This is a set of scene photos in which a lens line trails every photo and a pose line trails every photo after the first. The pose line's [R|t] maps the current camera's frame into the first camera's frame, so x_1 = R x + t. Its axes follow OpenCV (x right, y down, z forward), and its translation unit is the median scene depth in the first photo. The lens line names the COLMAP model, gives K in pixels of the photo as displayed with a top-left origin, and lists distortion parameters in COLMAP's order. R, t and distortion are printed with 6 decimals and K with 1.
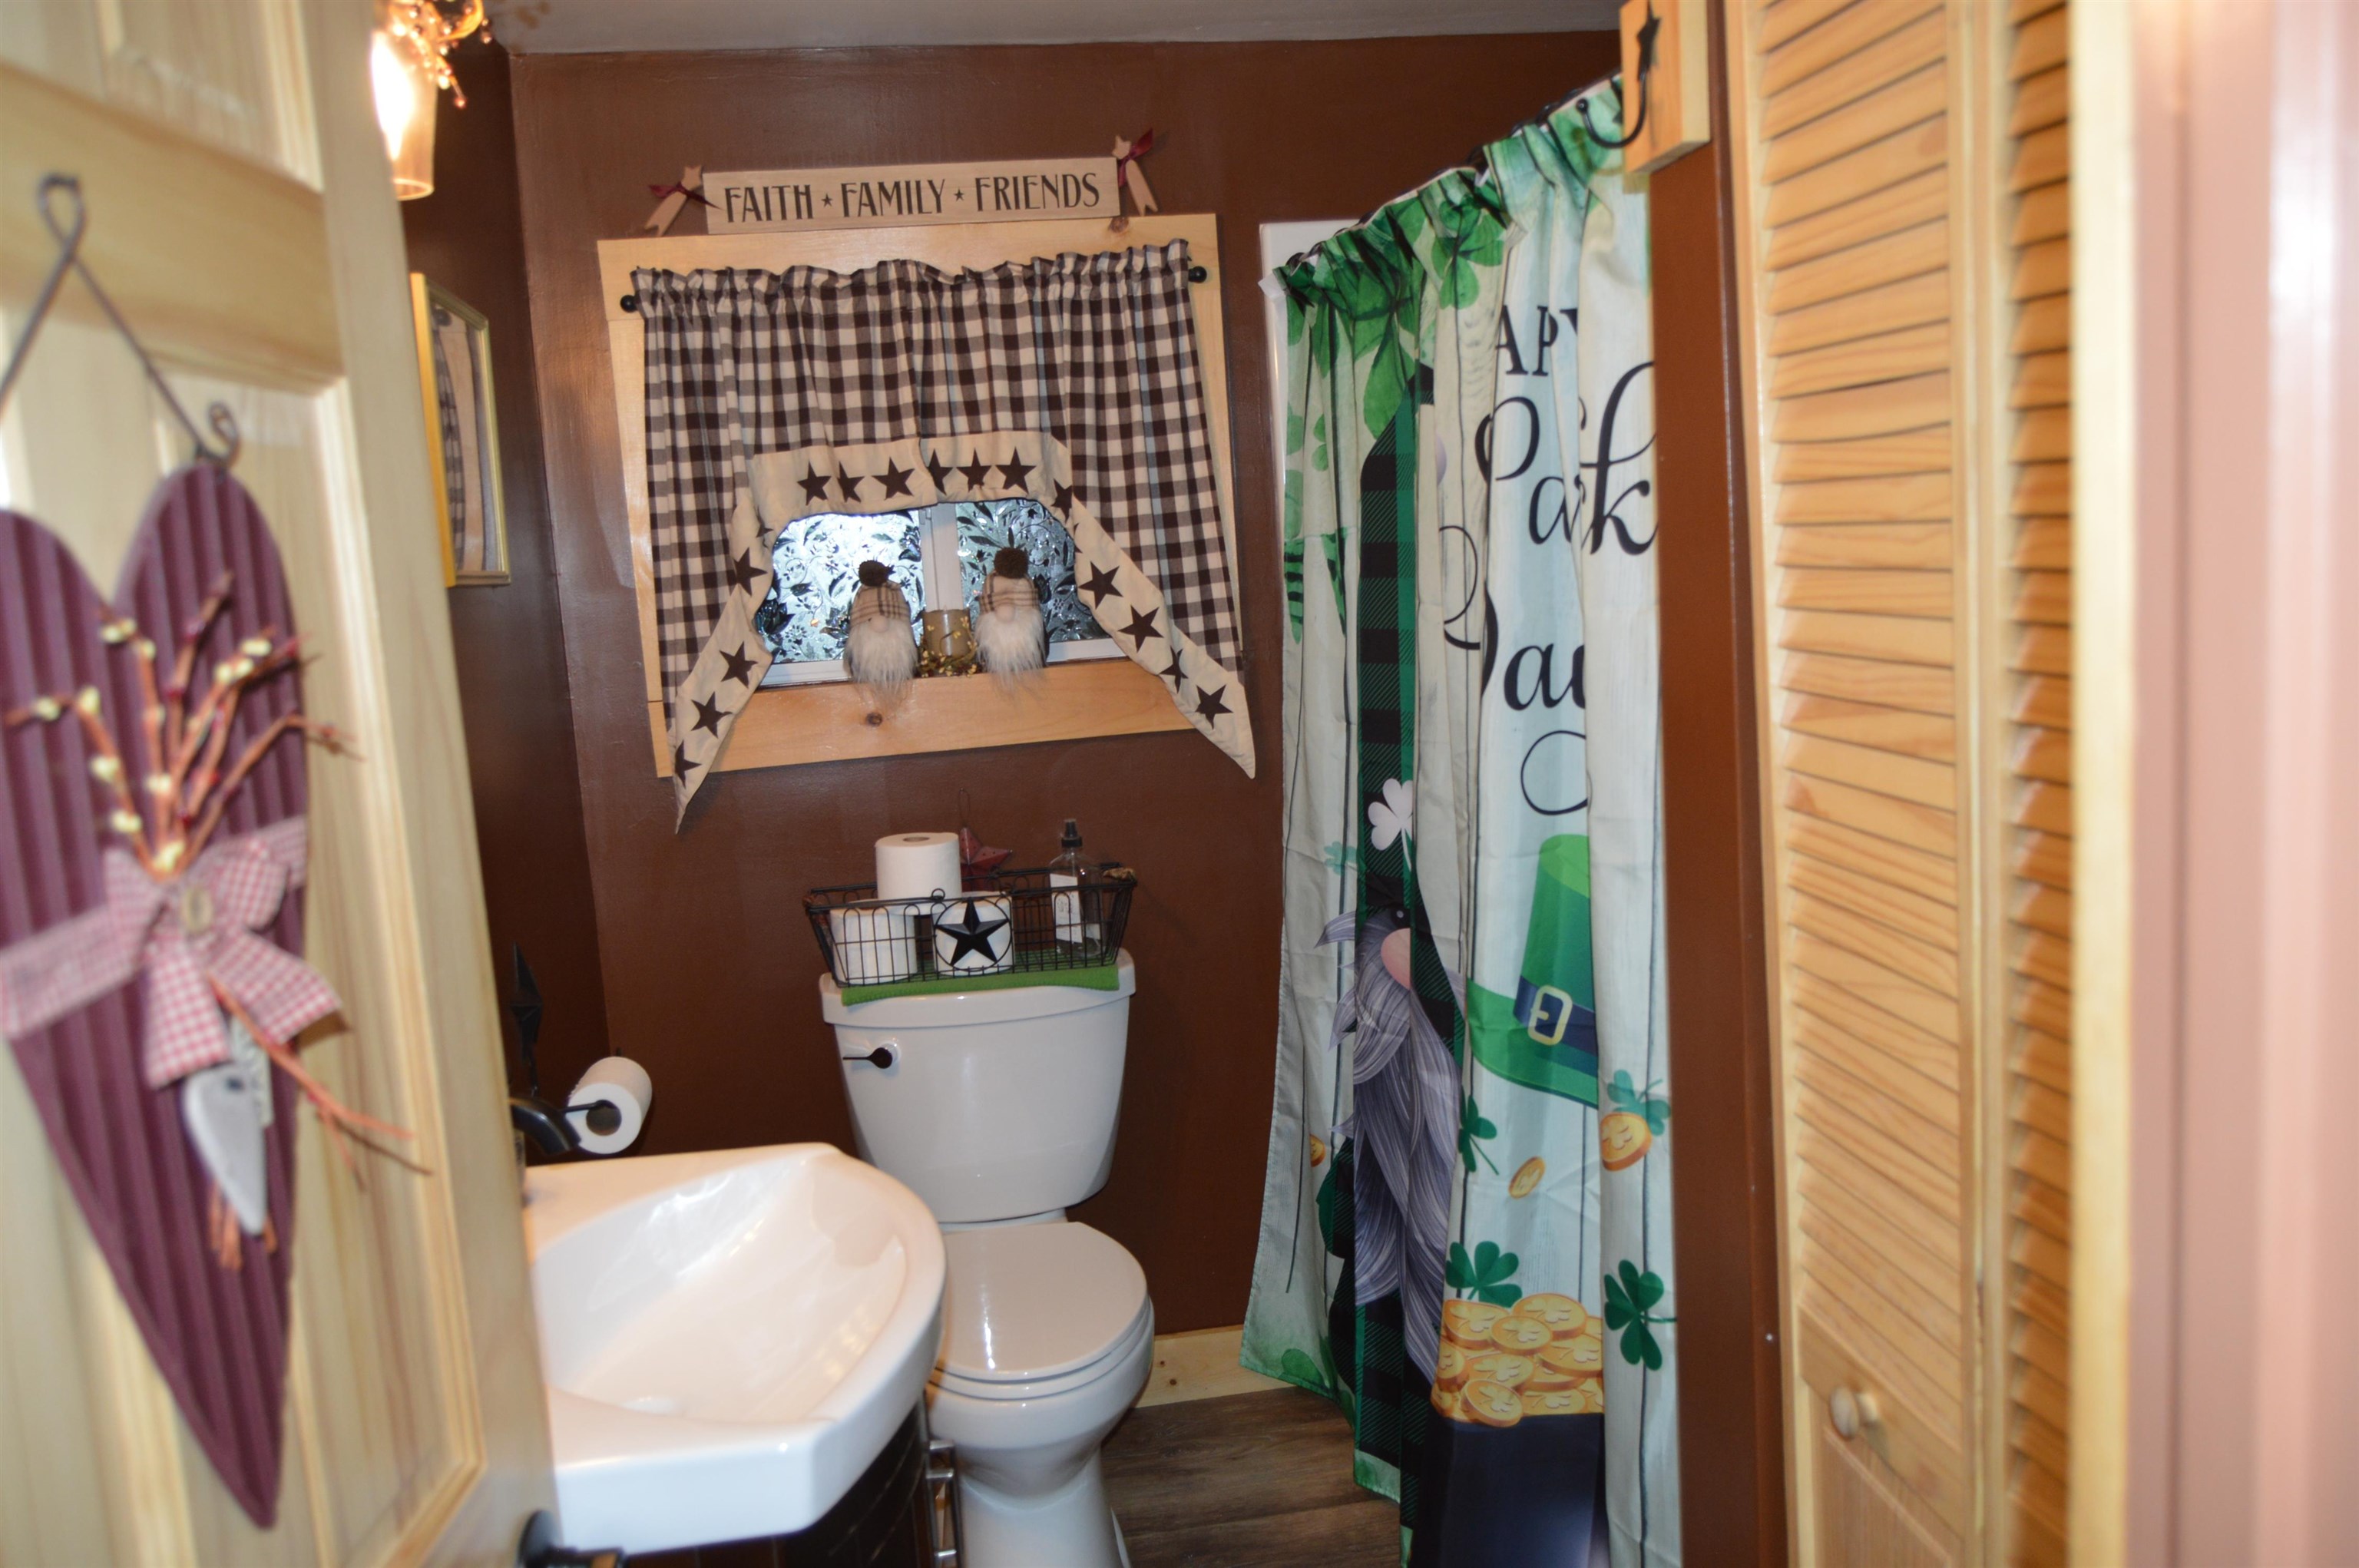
lens RADIAL K [[1847.5, 0, 1179.9], [0, 1847.5, 785.1], [0, 0, 1]] dist [-0.015176, 0.006443]
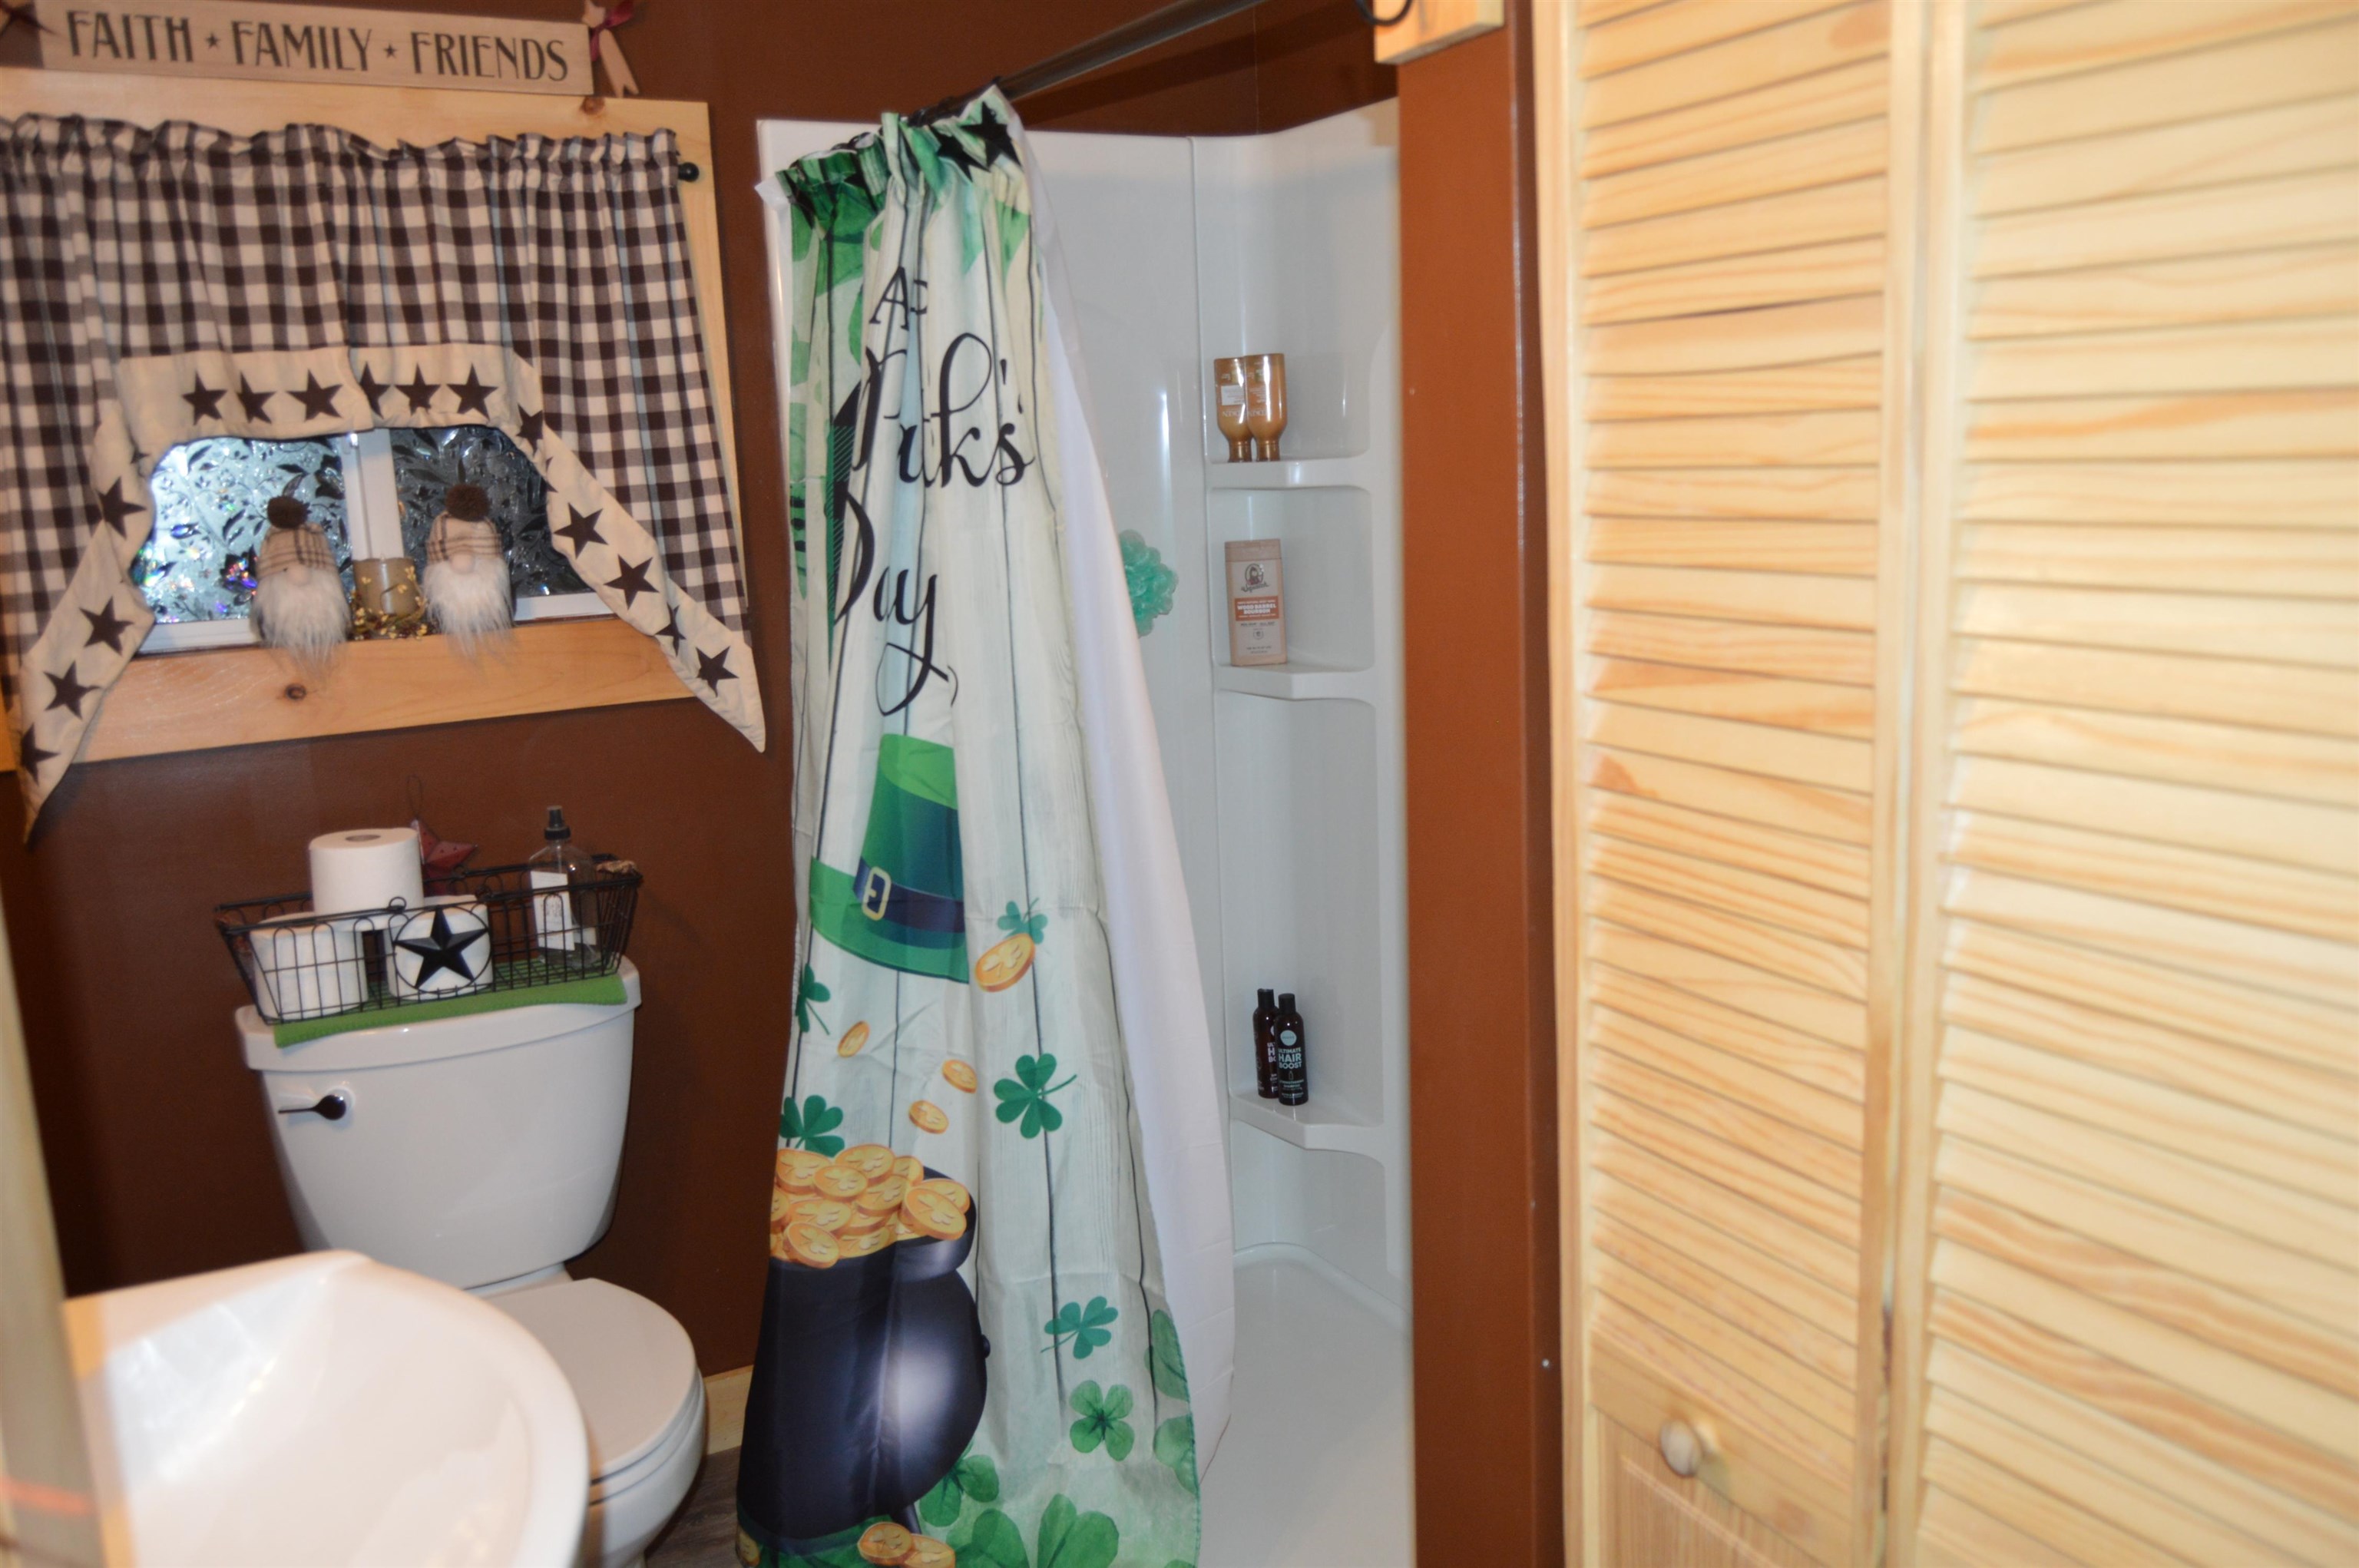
lens RADIAL K [[1847.5, 0, 1180.0], [0, 1847.5, 786.0], [0, 0, 1]] dist [-0.015176, 0.006443]
pose [[0.940320, -0.032884, 0.338699, -0.077499], [0.024355, 0.999271, 0.029402, -0.009040], [-0.339418, -0.019399, 0.940435, 0.106250]]
